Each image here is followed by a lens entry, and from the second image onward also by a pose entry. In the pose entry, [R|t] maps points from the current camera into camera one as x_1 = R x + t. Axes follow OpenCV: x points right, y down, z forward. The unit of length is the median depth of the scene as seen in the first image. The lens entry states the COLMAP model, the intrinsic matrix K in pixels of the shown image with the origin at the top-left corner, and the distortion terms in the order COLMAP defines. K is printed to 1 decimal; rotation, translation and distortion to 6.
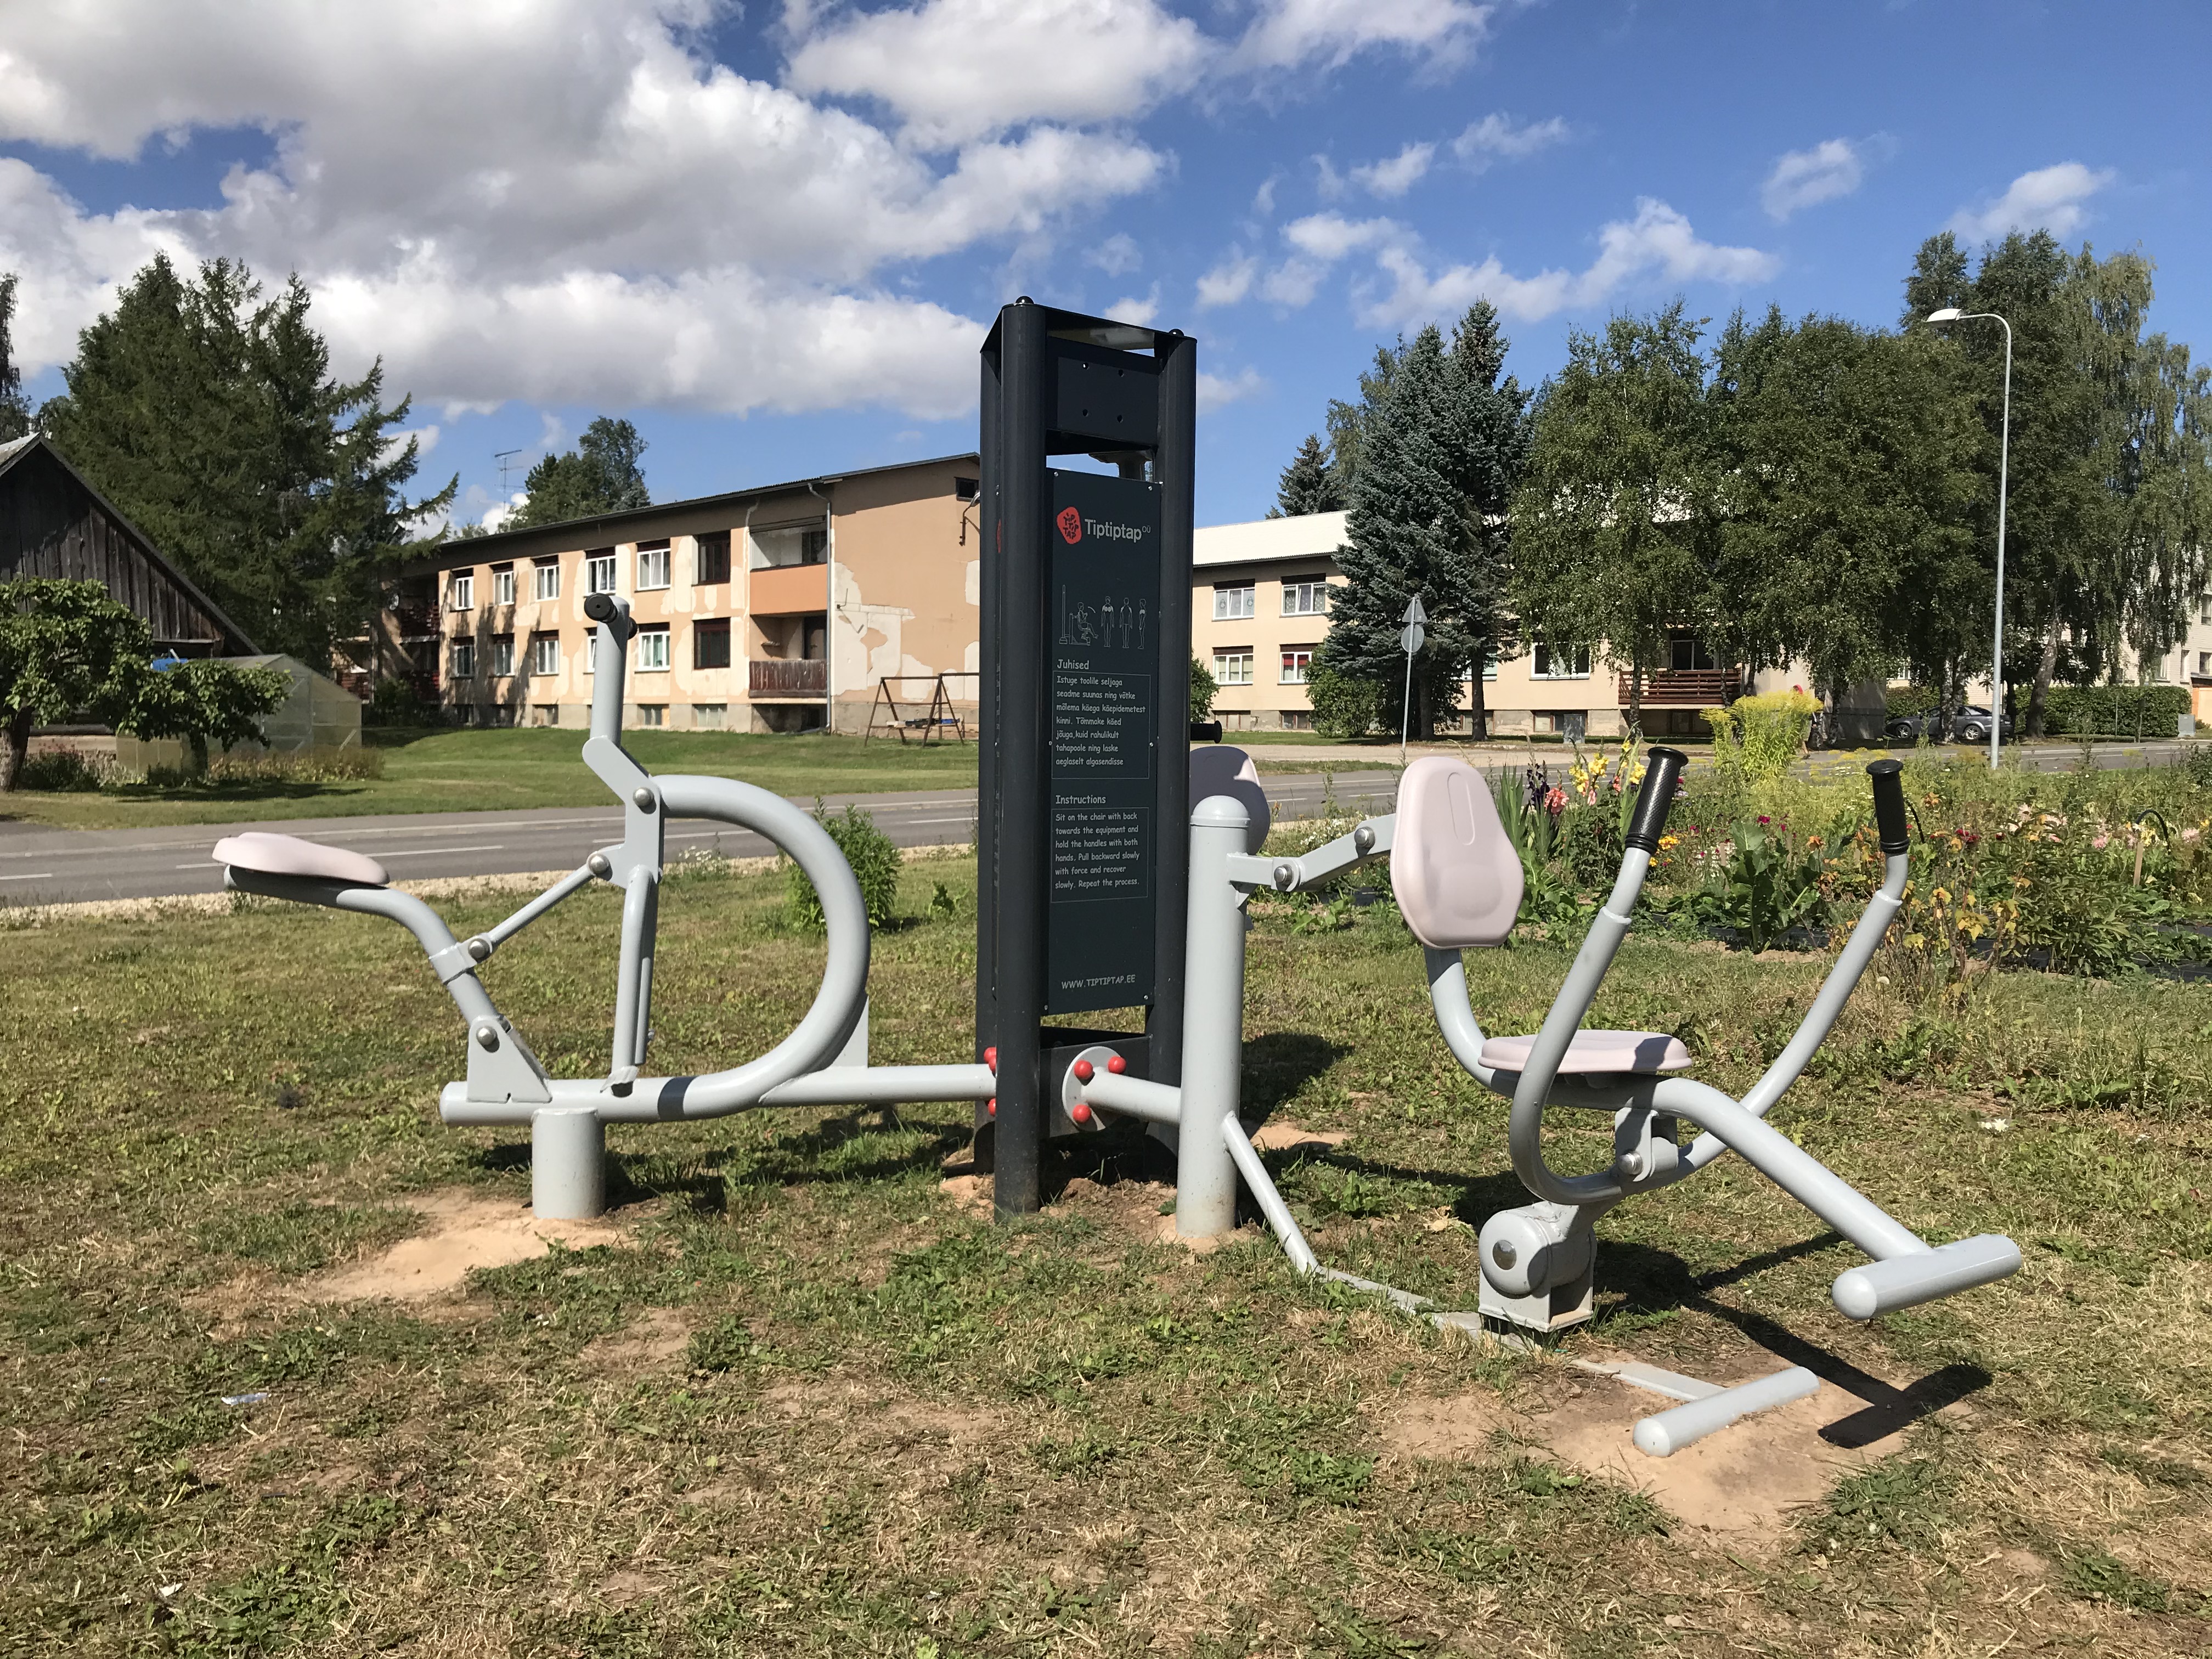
lens RADIAL K [[1819.5, 0, 1106.0], [0, 1819.5, 829.5], [0, 0, 1]] dist [0.037856, -0.008273]
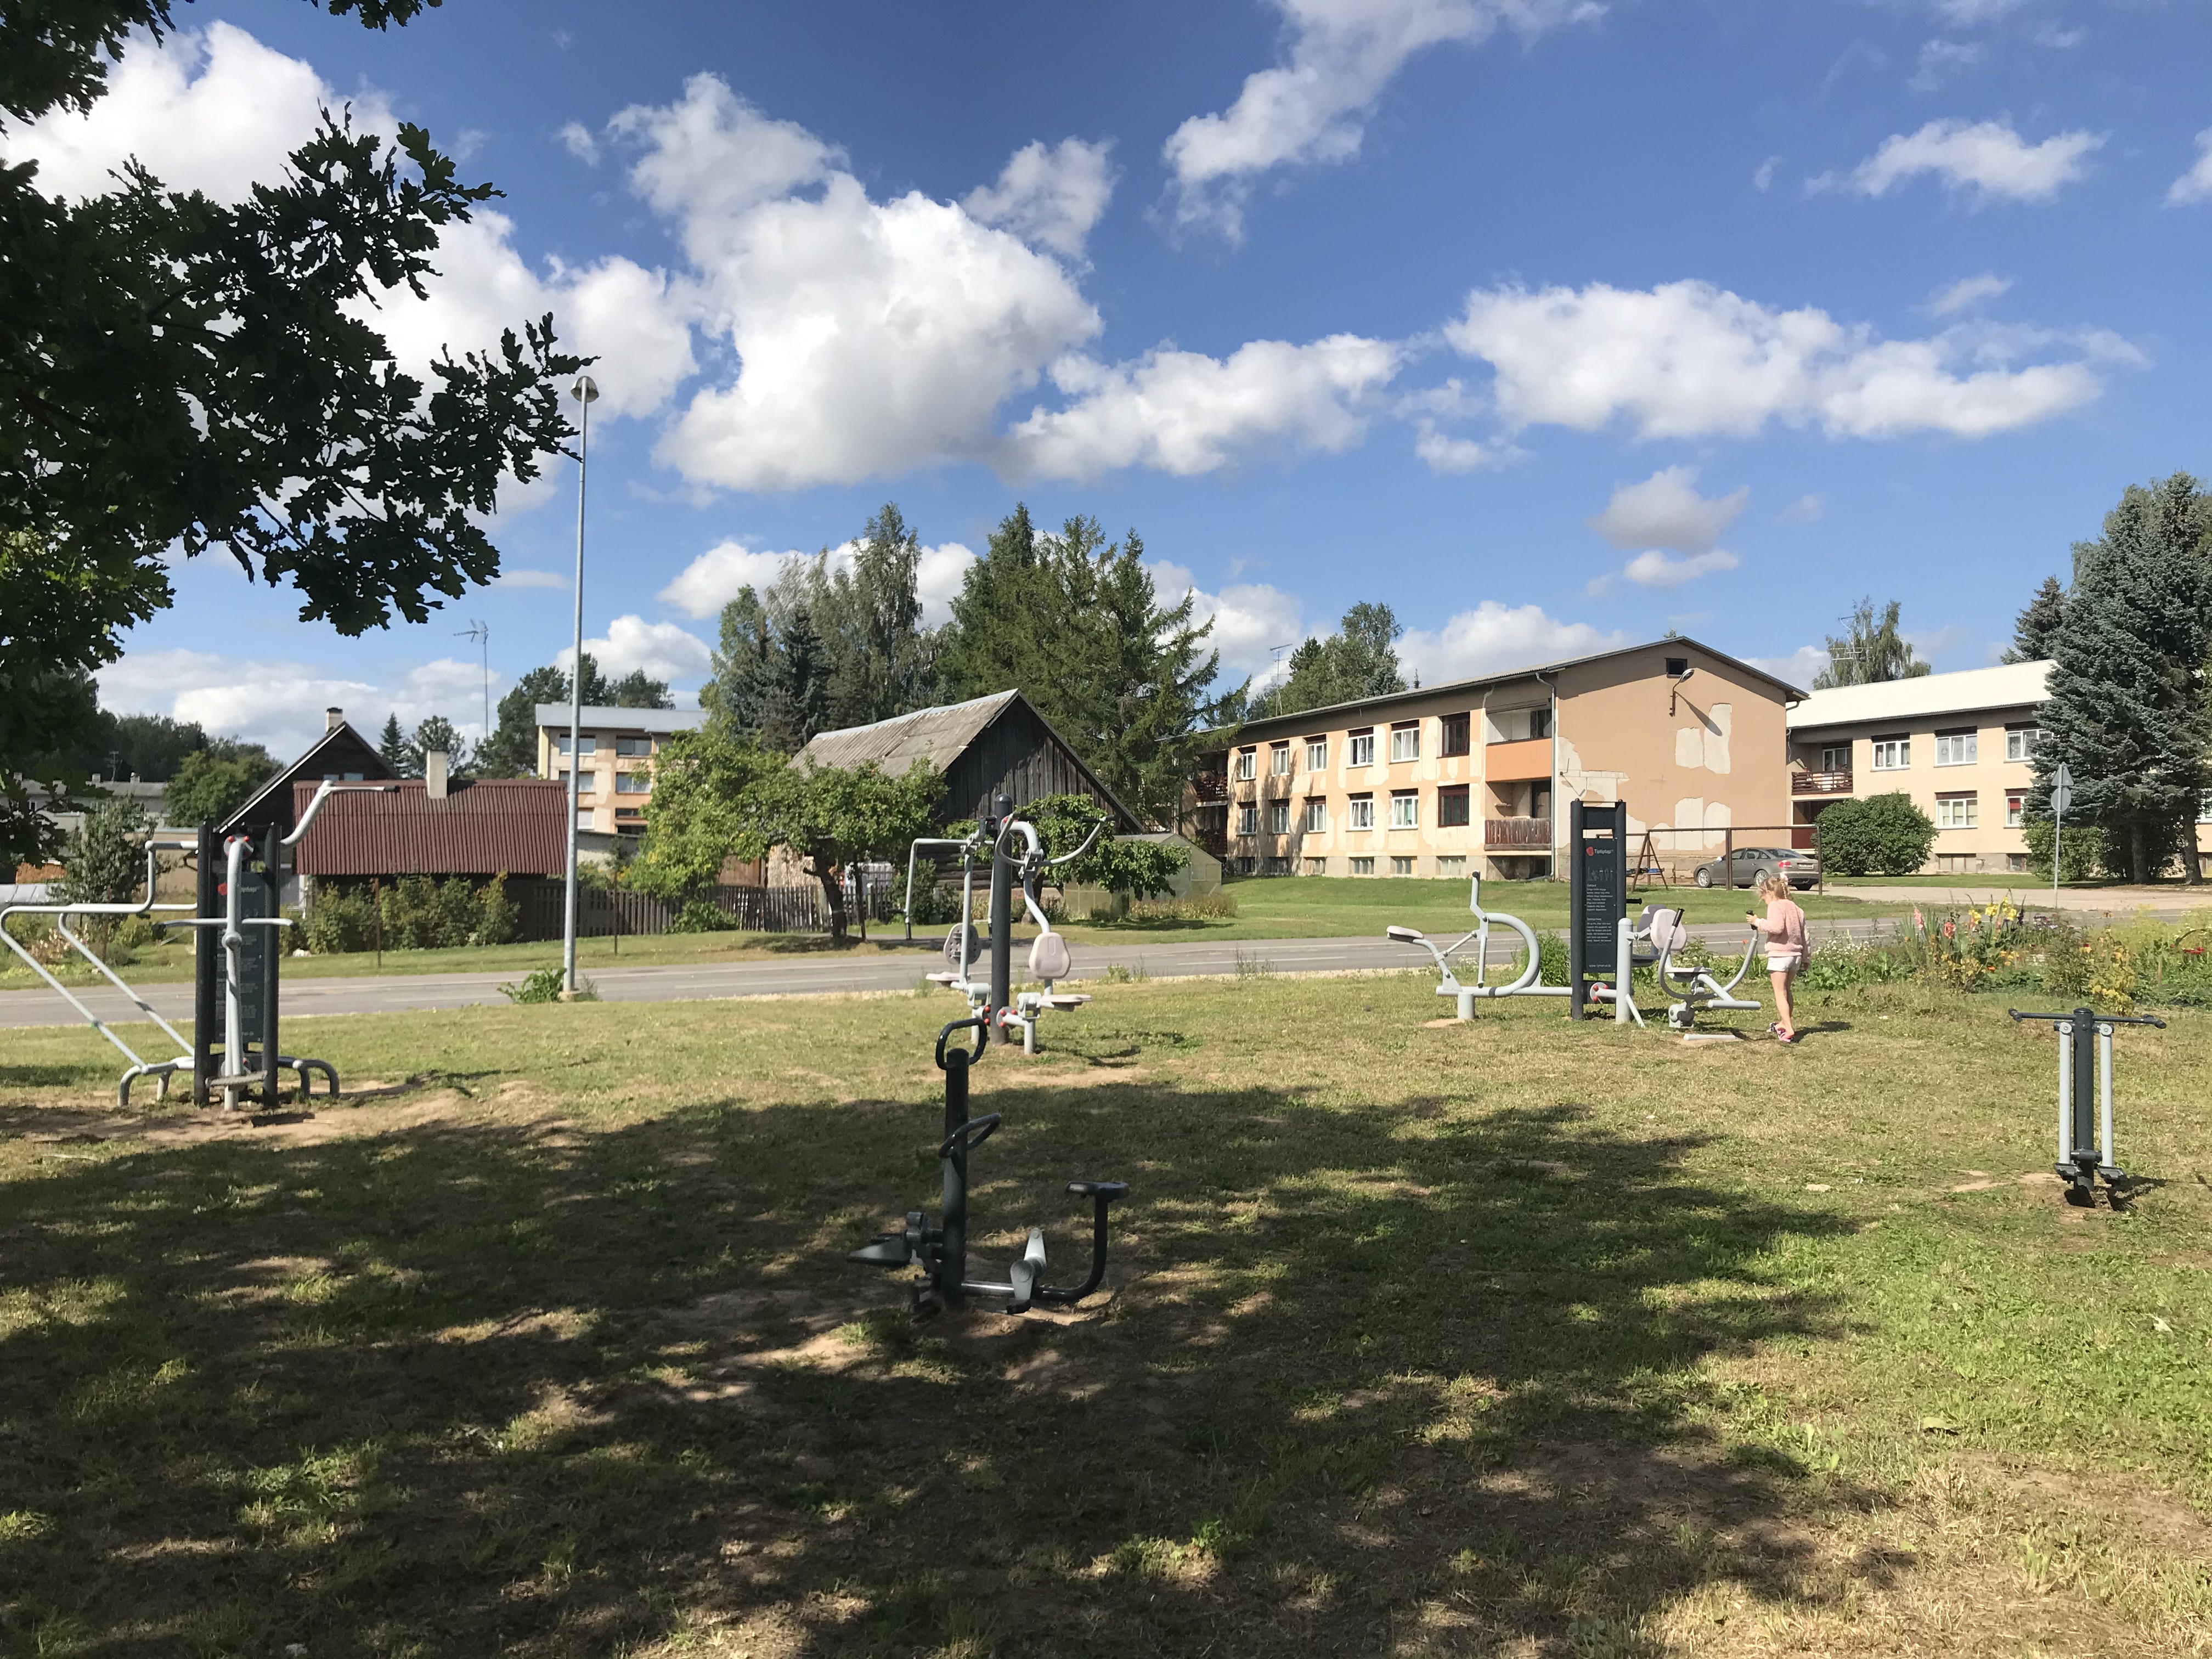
lens RADIAL K [[1830.2, 0, 1027.6], [0, 1830.2, 864.4], [0, 0, 1]] dist [-0.010831, -0.012907]
pose [[0.907107, -0.008925, -0.420805, 0.036129], [-0.015506, 0.998388, -0.054601, 0.006709], [0.420614, 0.056054, 0.905506, -0.208491]]
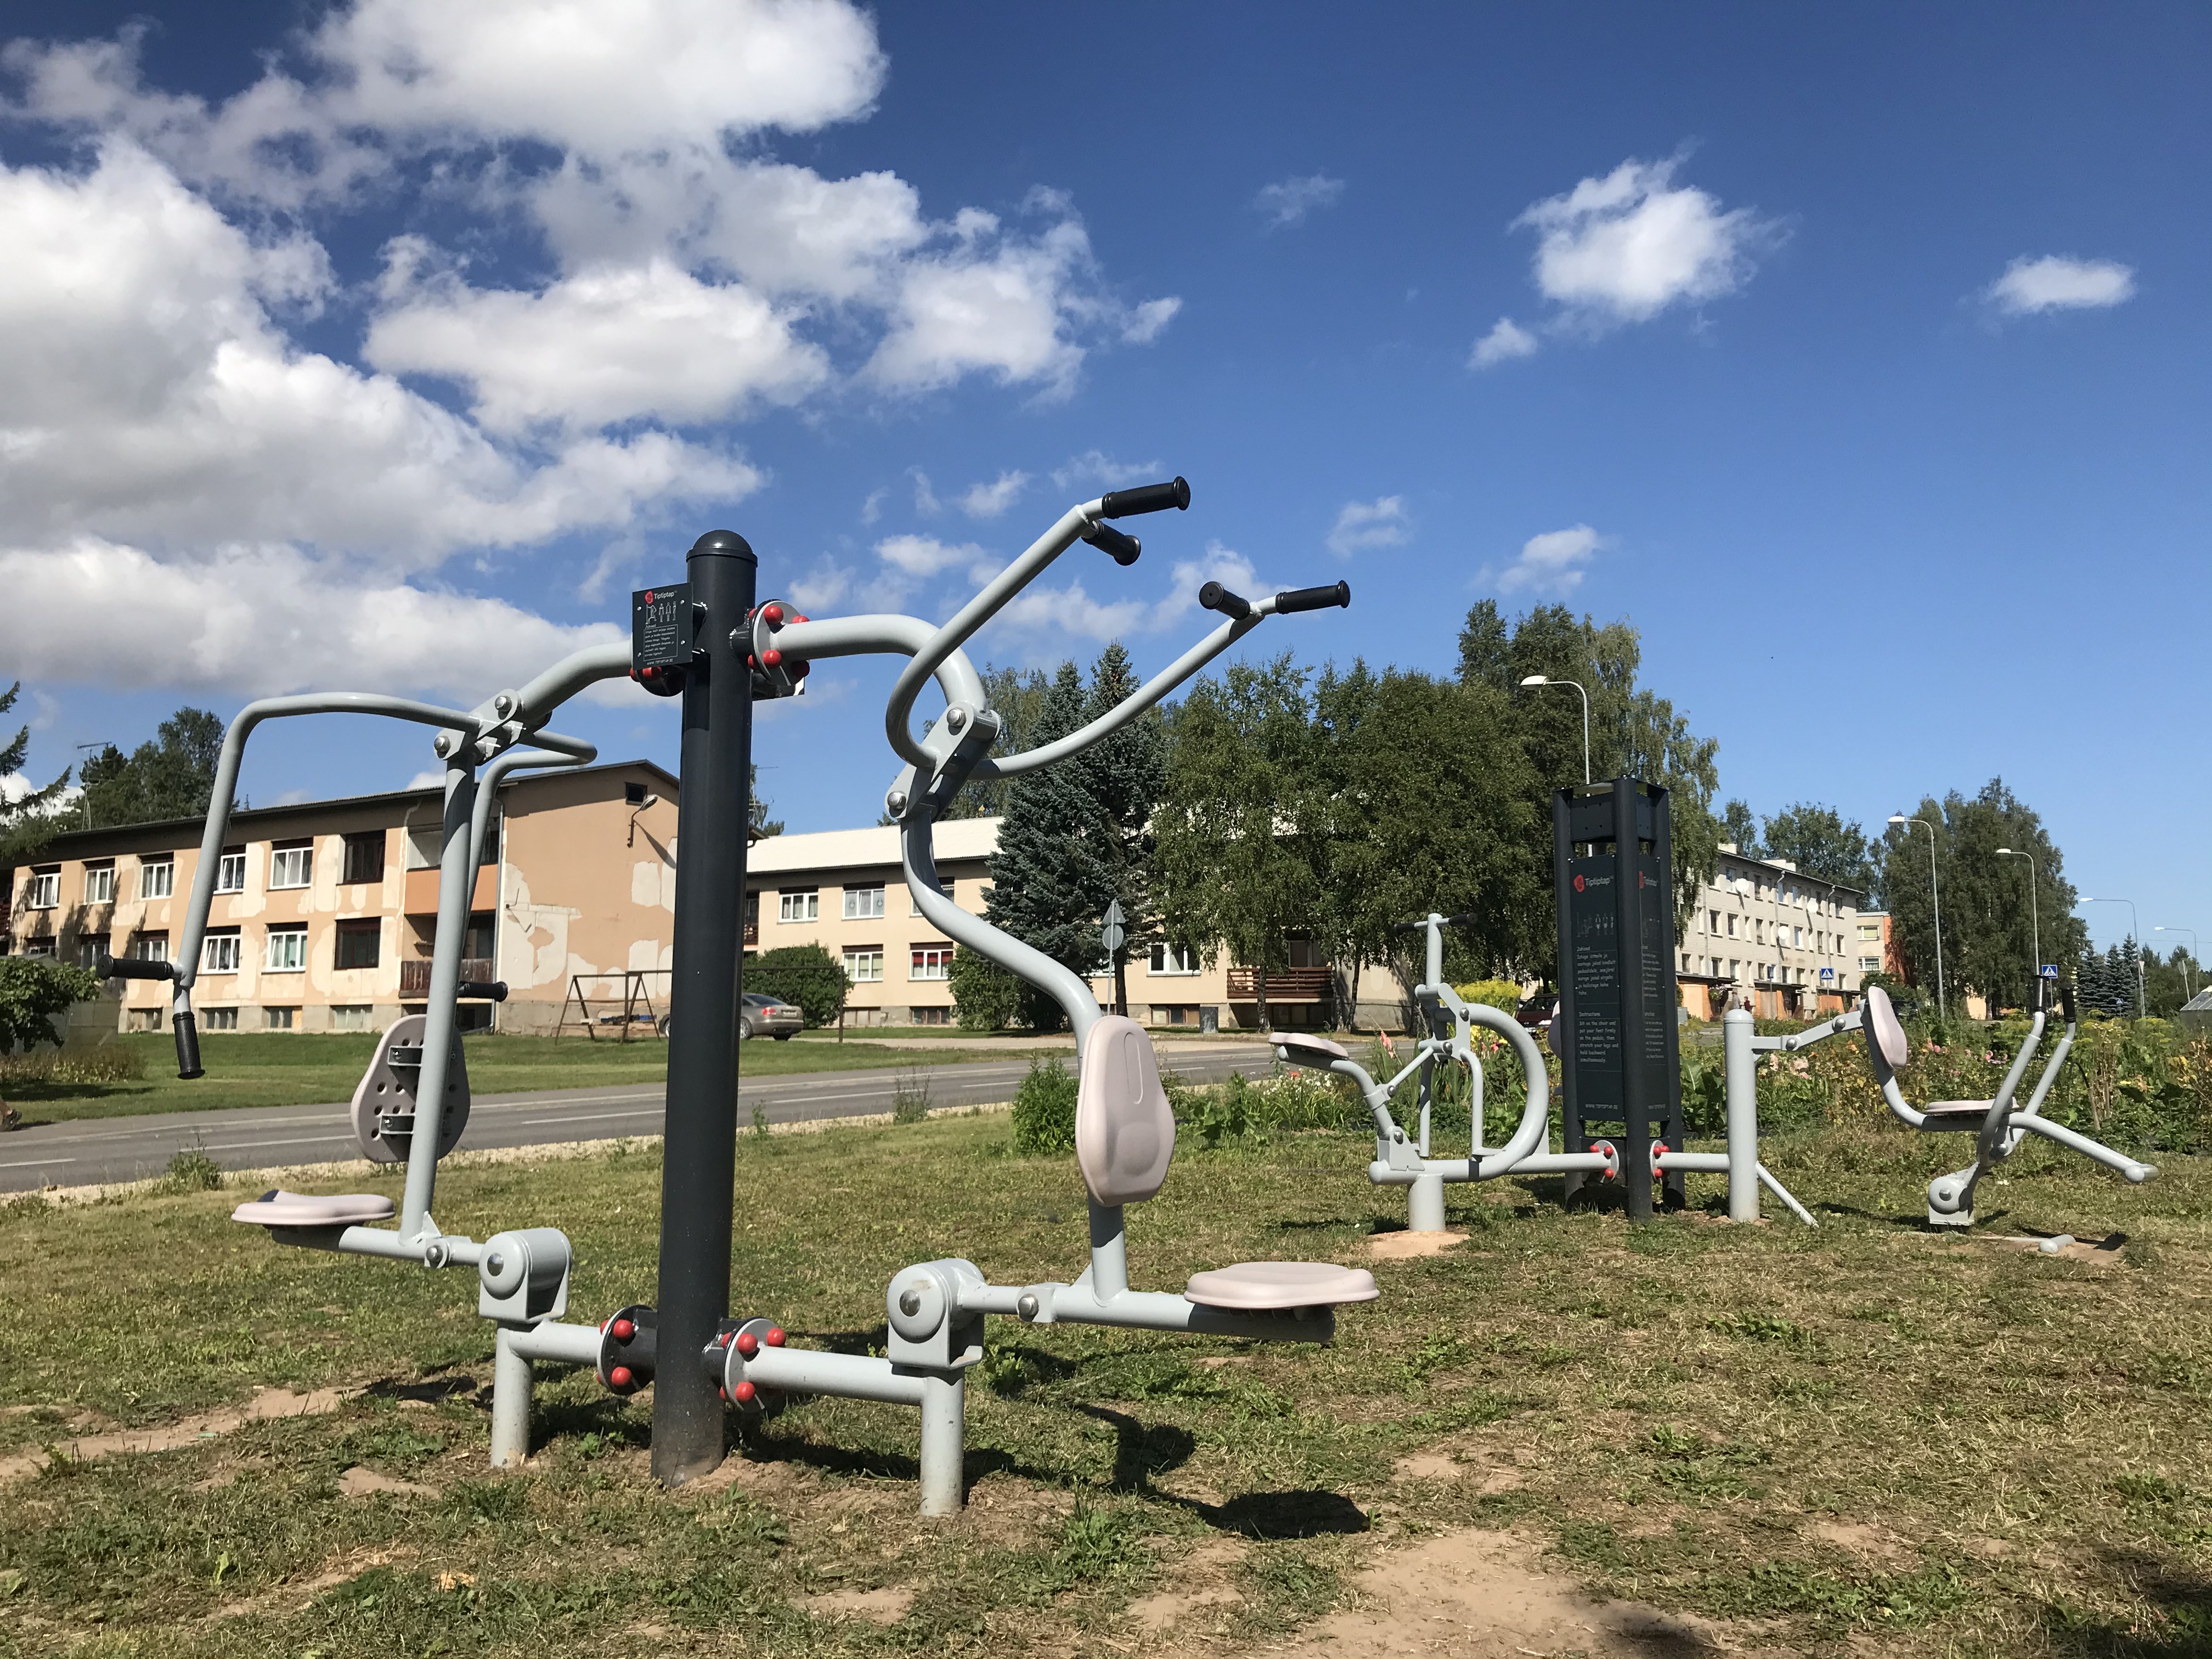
lens RADIAL K [[1838.5, 0, 1106.0], [0, 1838.5, 829.5], [0, 0, 1]] dist [0.066482, -0.008765]
pose [[0.971549, 0.015453, 0.236332, -0.063245], [0.022966, 0.987019, -0.158950, 0.006213], [-0.235721, 0.159856, 0.958583, -0.068129]]
